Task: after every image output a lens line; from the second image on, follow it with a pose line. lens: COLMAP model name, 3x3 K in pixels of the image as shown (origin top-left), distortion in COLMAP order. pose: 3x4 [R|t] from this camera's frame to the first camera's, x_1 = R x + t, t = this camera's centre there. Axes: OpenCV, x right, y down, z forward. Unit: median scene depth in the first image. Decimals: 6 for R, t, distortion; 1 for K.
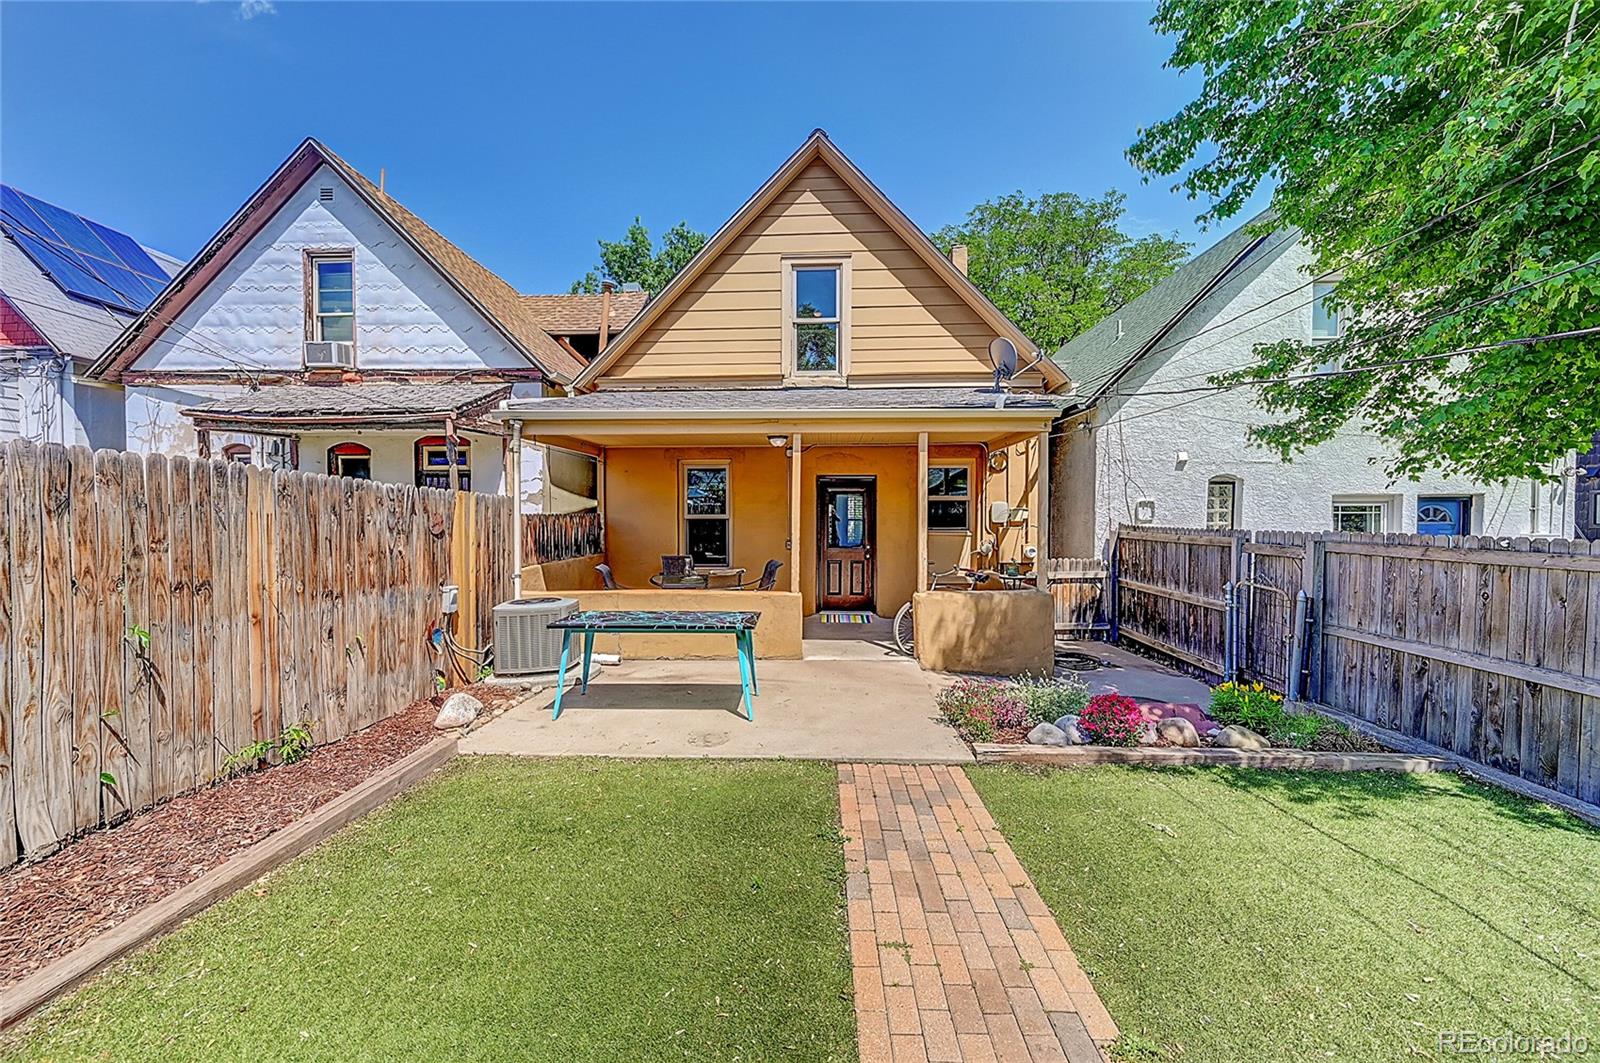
lens RADIAL K [[632.6, 0, 797.2], [0, 632.6, 531.0], [0, 0, 1]] dist [-0.000990, -0.000166]
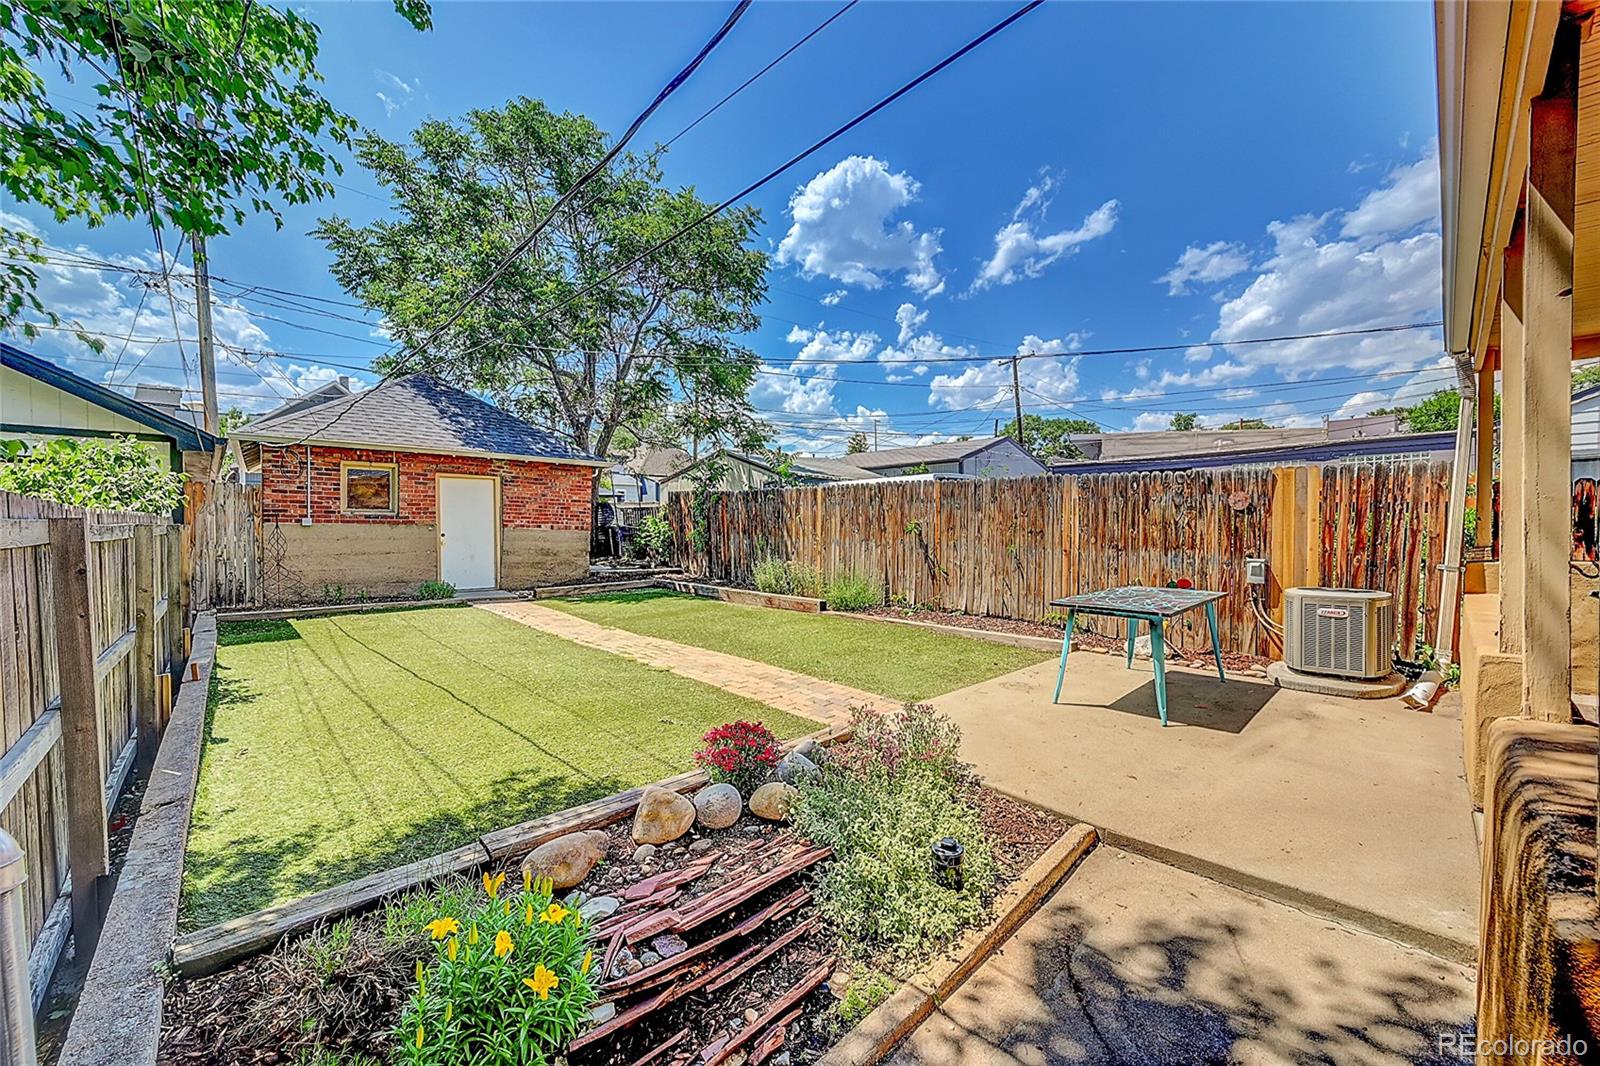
lens RADIAL K [[633.6, 0, 799.5], [0, 633.6, 536.4], [0, 0, 1]] dist [-0.001471, 0.000687]
pose [[-0.708194, 0.017249, -0.705808, 0.445736], [-0.008559, 0.999418, 0.033013, 0.012441], [0.705966, 0.029420, -0.707634, 0.723164]]
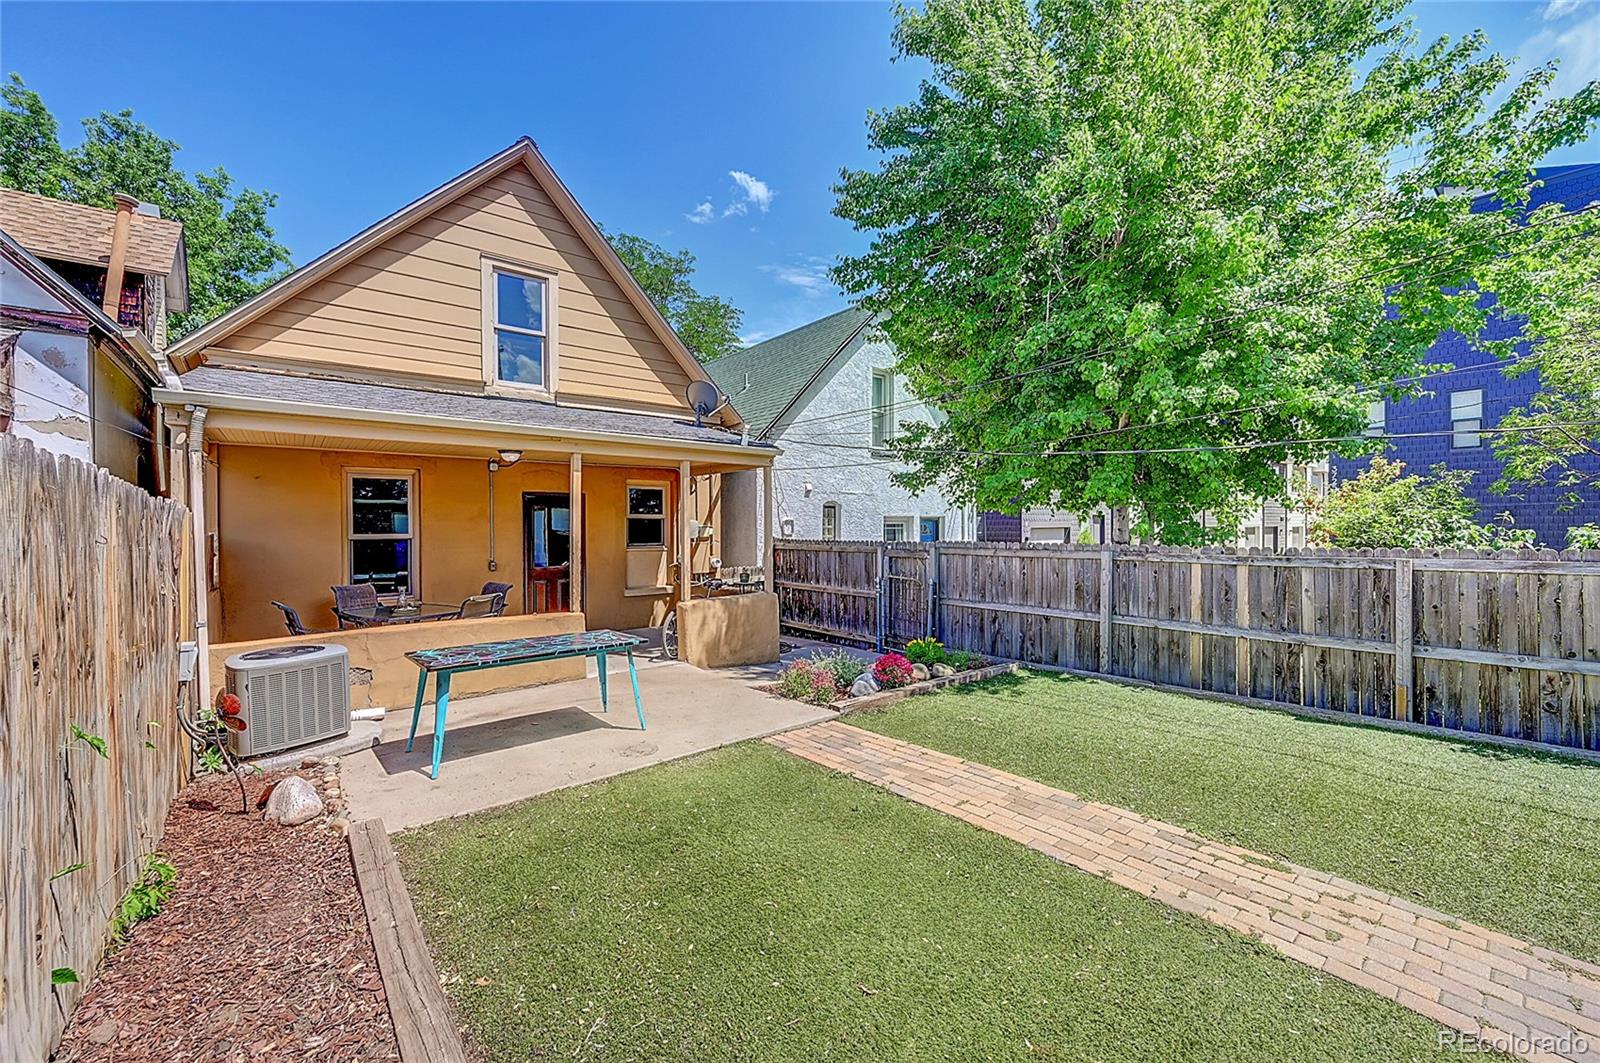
lens RADIAL K [[632.6, 0, 798.1], [0, 632.6, 531.3], [0, 0, 1]] dist [-0.000990, -0.000166]
pose [[0.746602, -0.008151, 0.665222, -0.303342], [0.022558, 0.999660, -0.013069, -0.006758], [-0.664889, 0.024763, 0.746532, 0.013650]]
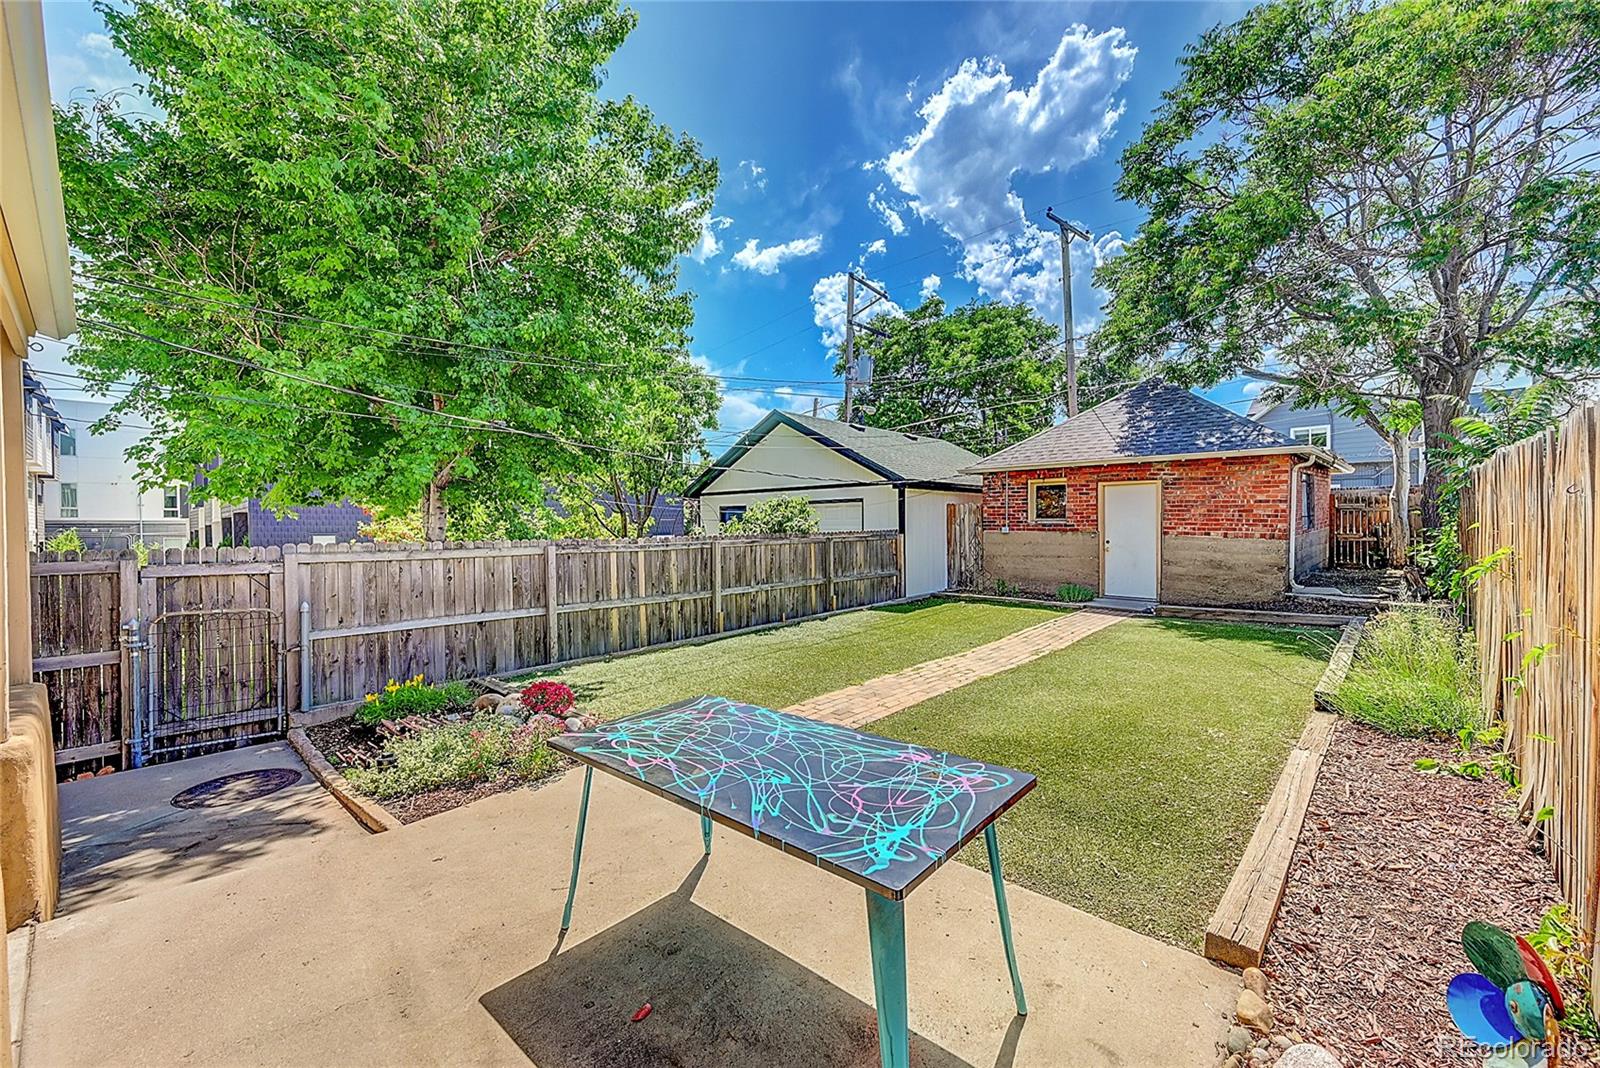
lens RADIAL K [[633.6, 0, 802.6], [0, 633.6, 535.0], [0, 0, 1]] dist [-0.001471, 0.000687]
pose [[-0.752715, 0.004233, 0.658333, -0.284793], [0.030211, 0.999148, 0.028118, -0.010833], [-0.657653, 0.041053, -0.752201, 0.721665]]
